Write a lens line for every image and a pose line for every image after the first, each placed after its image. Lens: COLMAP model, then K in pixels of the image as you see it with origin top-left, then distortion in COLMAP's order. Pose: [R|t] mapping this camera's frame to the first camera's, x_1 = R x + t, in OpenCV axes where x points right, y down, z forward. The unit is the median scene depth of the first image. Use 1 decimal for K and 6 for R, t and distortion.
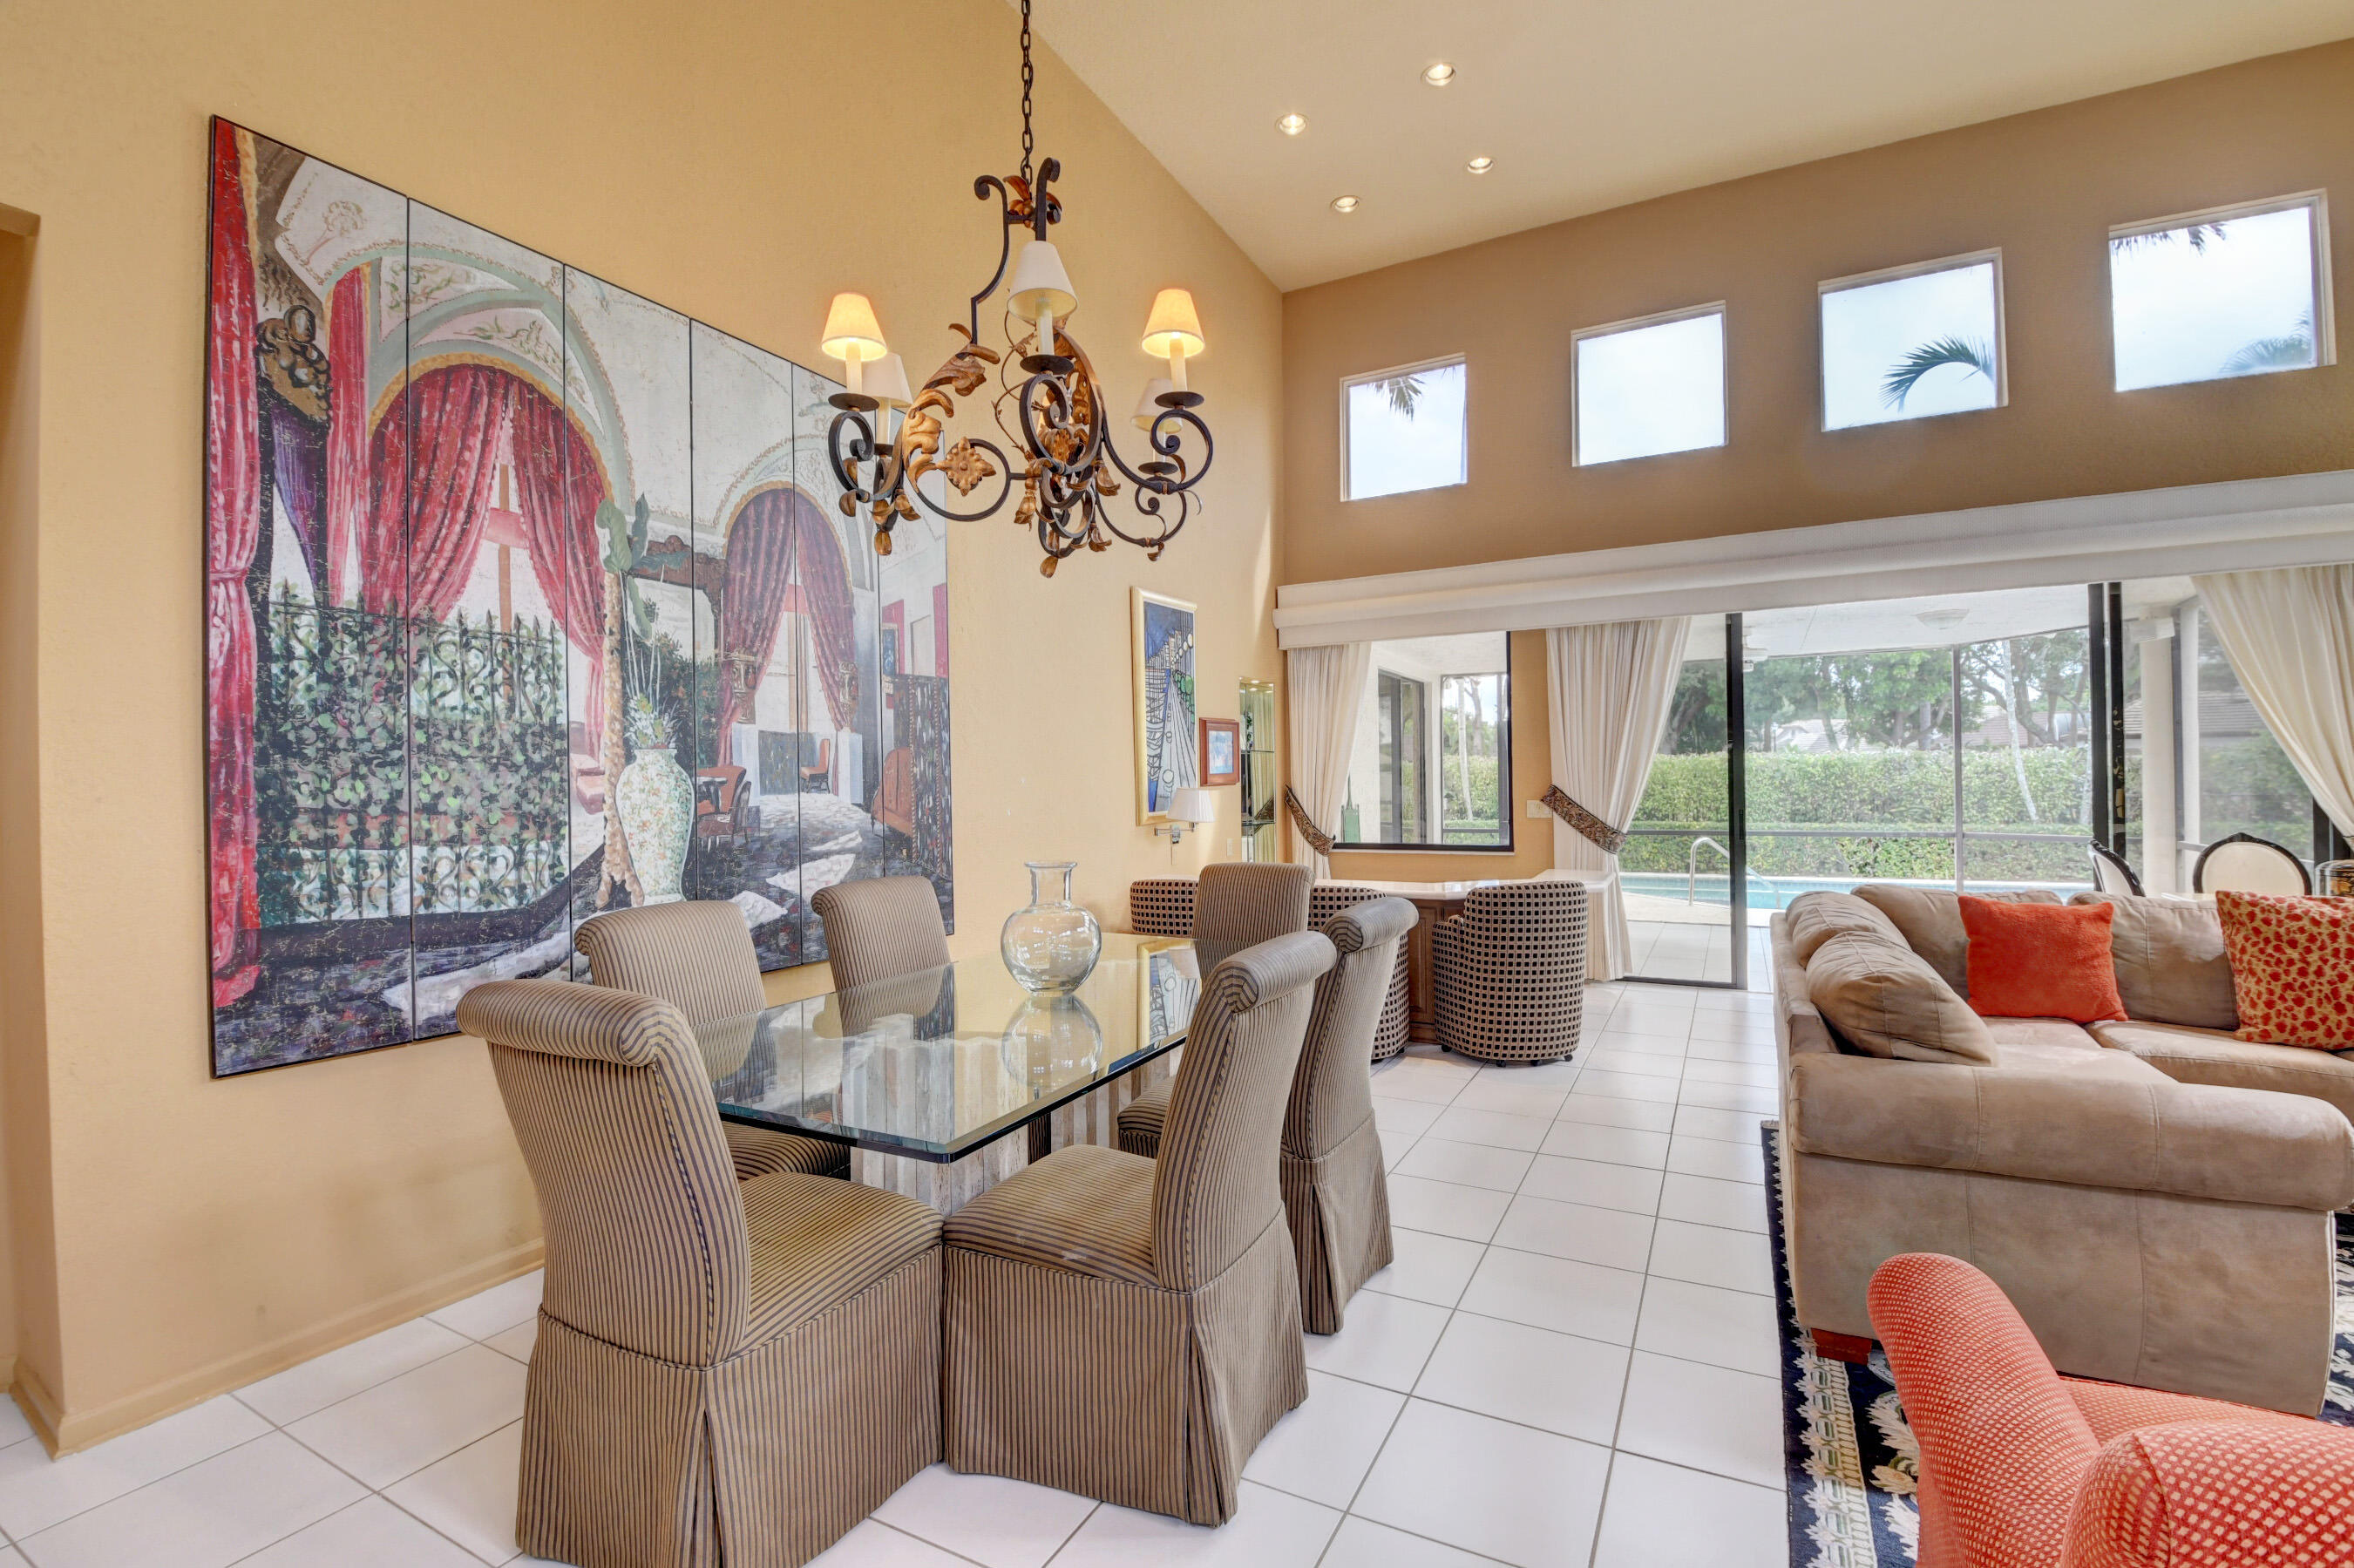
lens RADIAL K [[1031.2, 0, 1173.5], [0, 1031.2, 787.6], [0, 0, 1]] dist [0.016088, -0.026494]
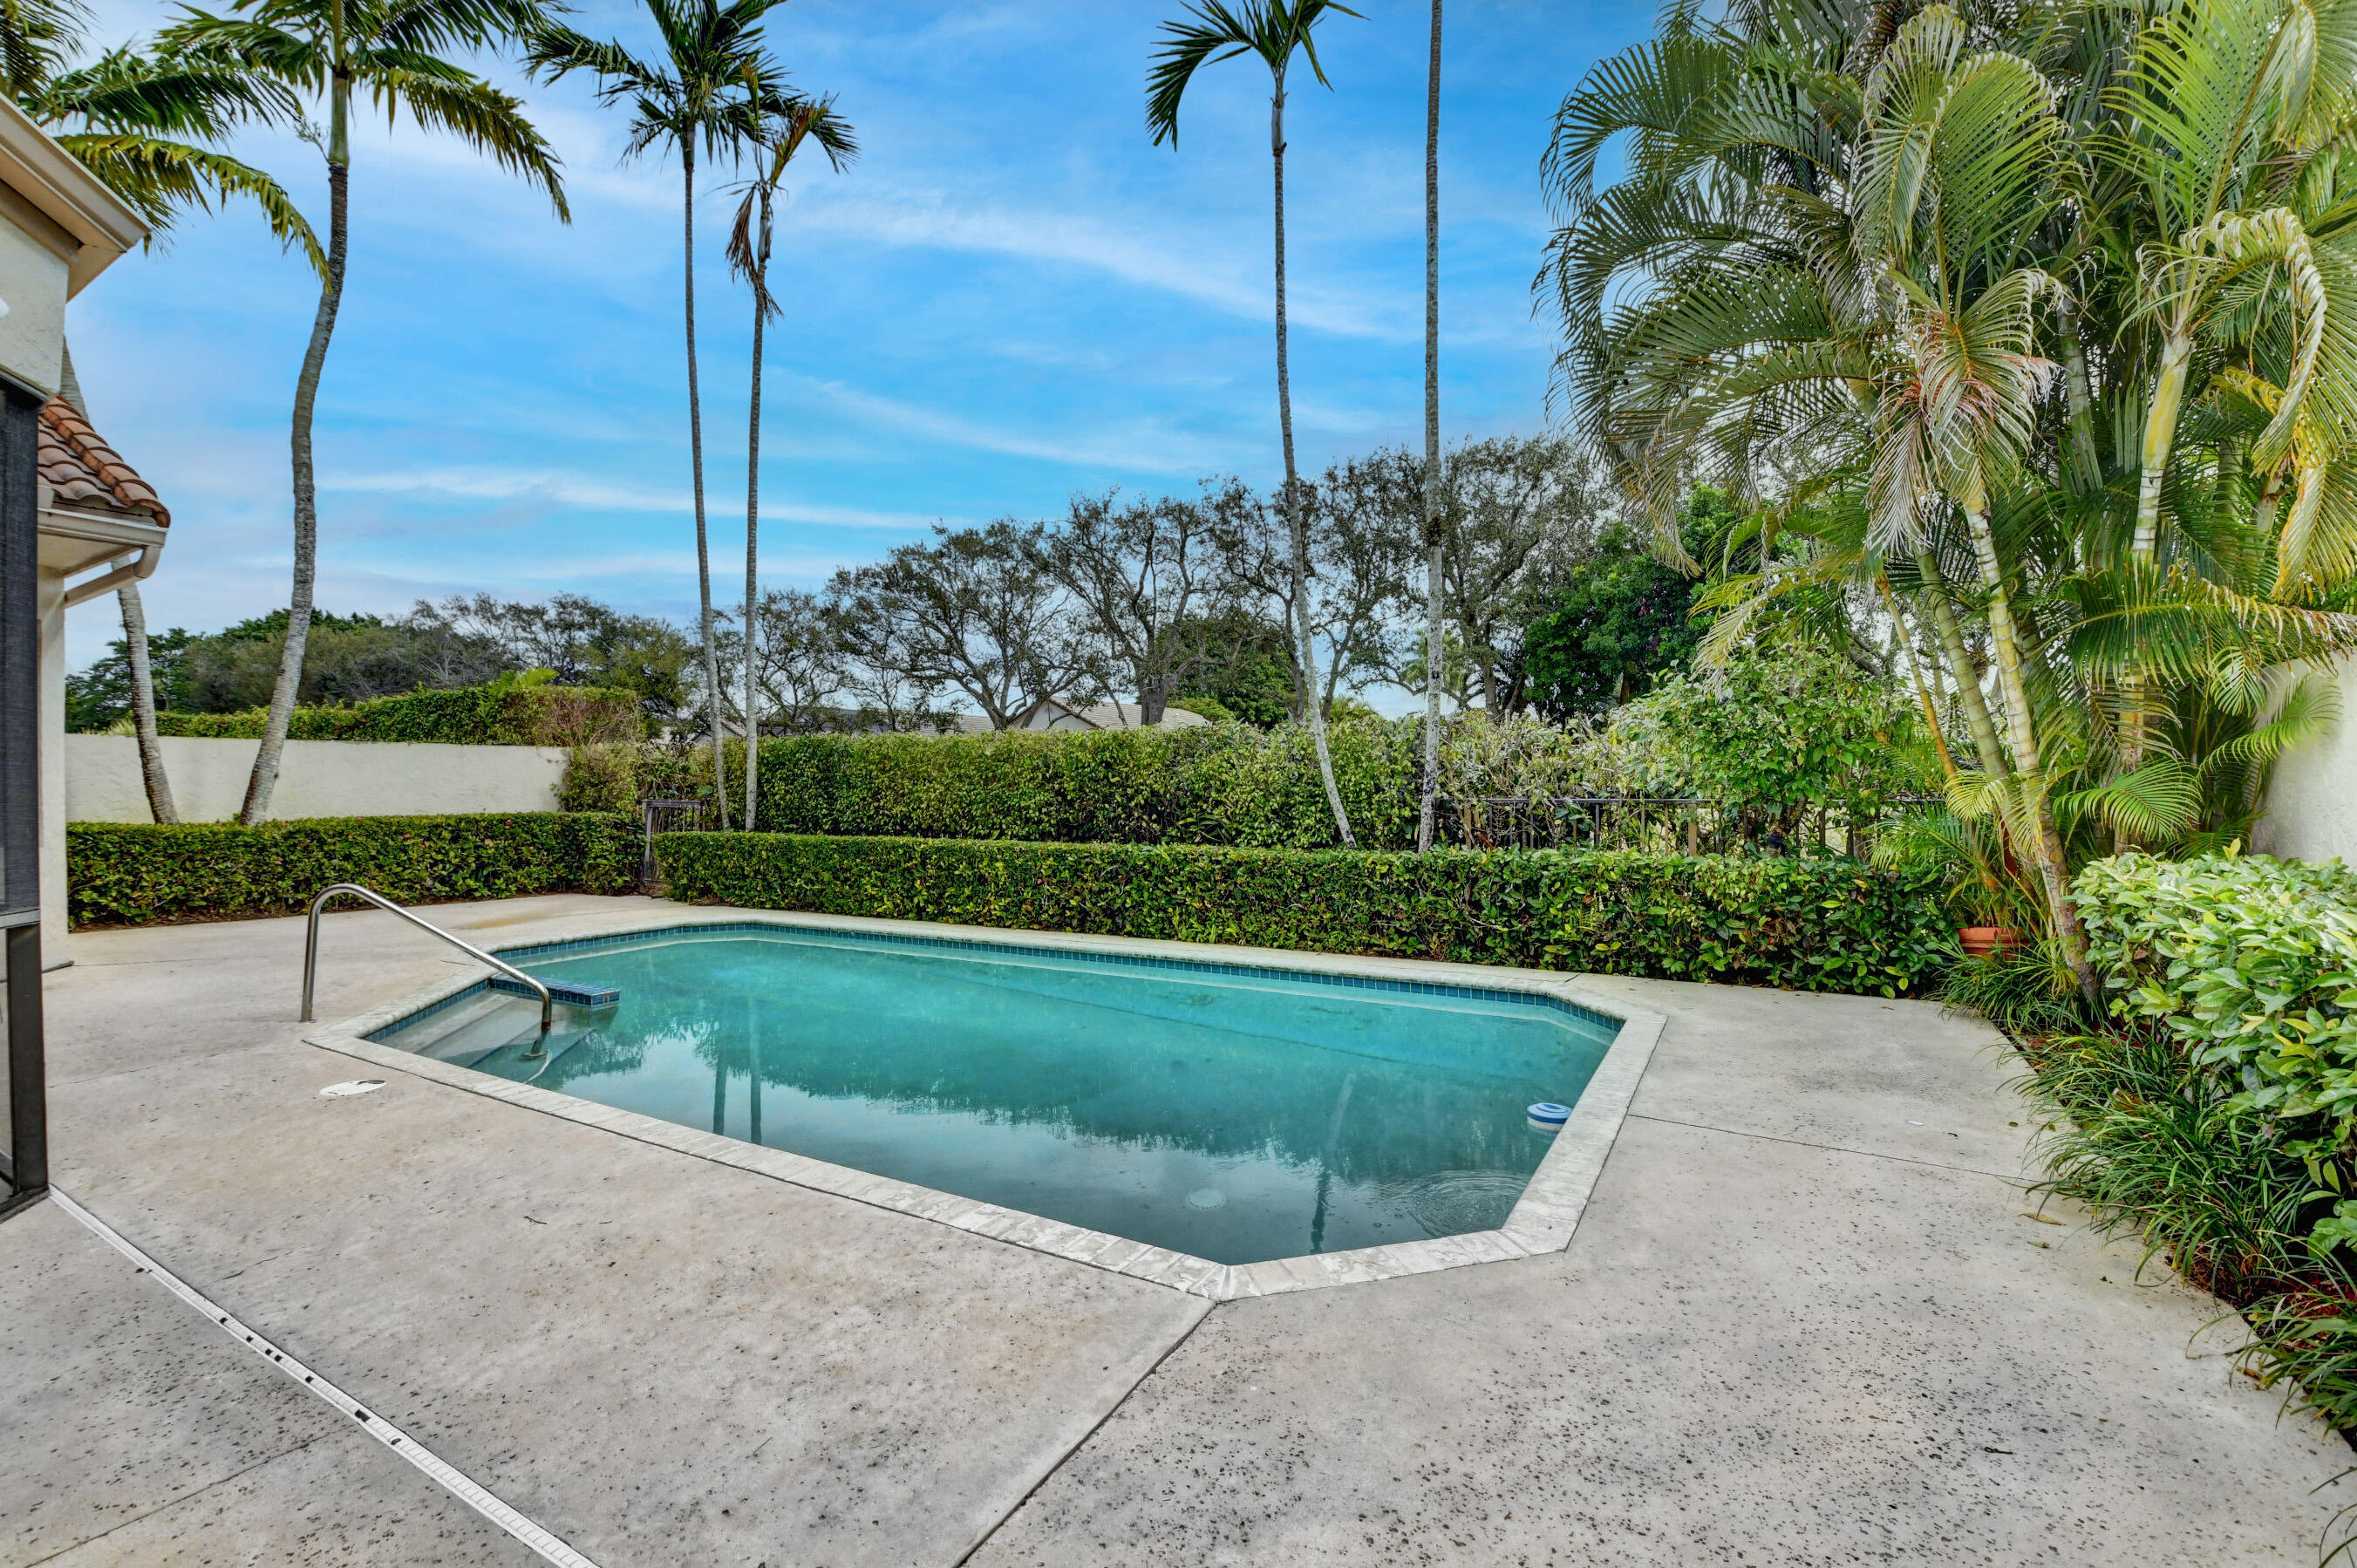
lens RADIAL K [[1029.6, 0, 1165.0], [0, 1029.6, 783.0], [0, 0, 1]] dist [0.025870, -0.030875]
pose [[0.998815, 0.003680, -0.048524, 2.452334], [-0.003724, 0.999993, -0.000827, -0.002258], [0.048520, 0.001007, 0.998822, 1.370718]]
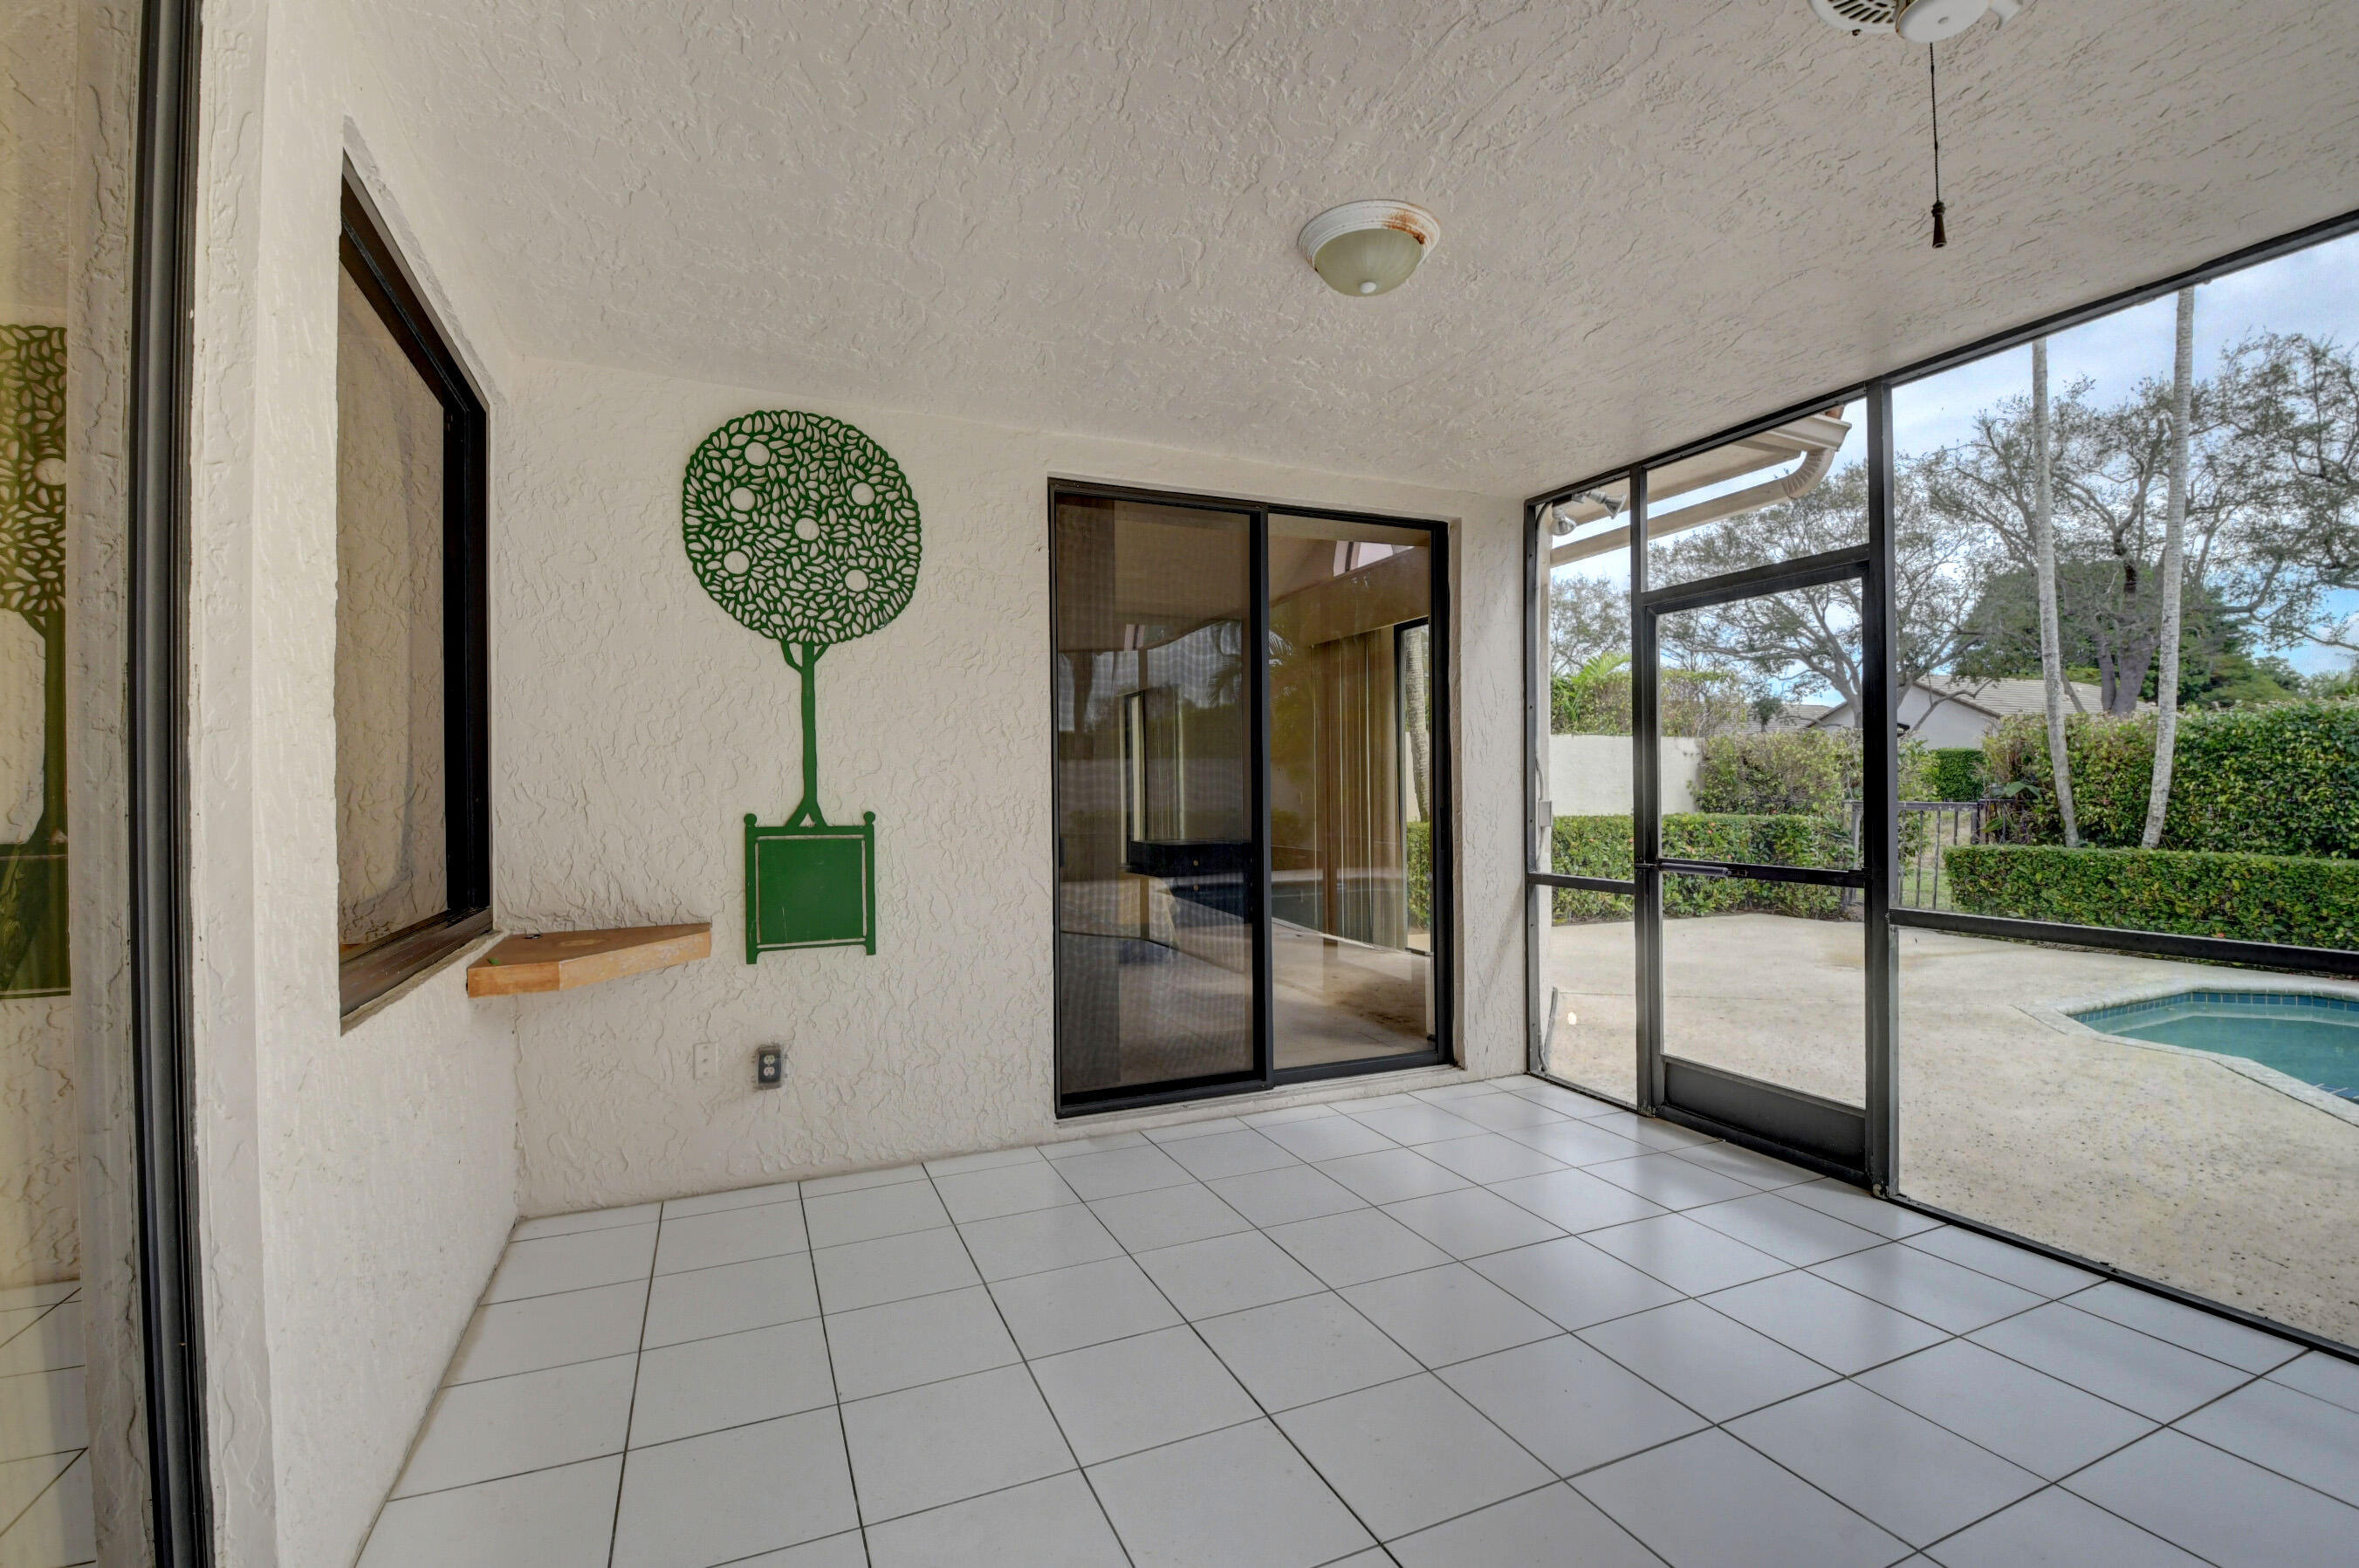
lens RADIAL K [[1037.3, 0, 1184.5], [0, 1037.3, 789.9], [0, 0, 1]] dist [-0.006223, -0.012796]
pose [[0.784922, 0.006772, -0.619558, 1.051549], [-0.001856, 0.999961, 0.008578, 0.009059], [0.619592, -0.005583, 0.784904, 1.515397]]
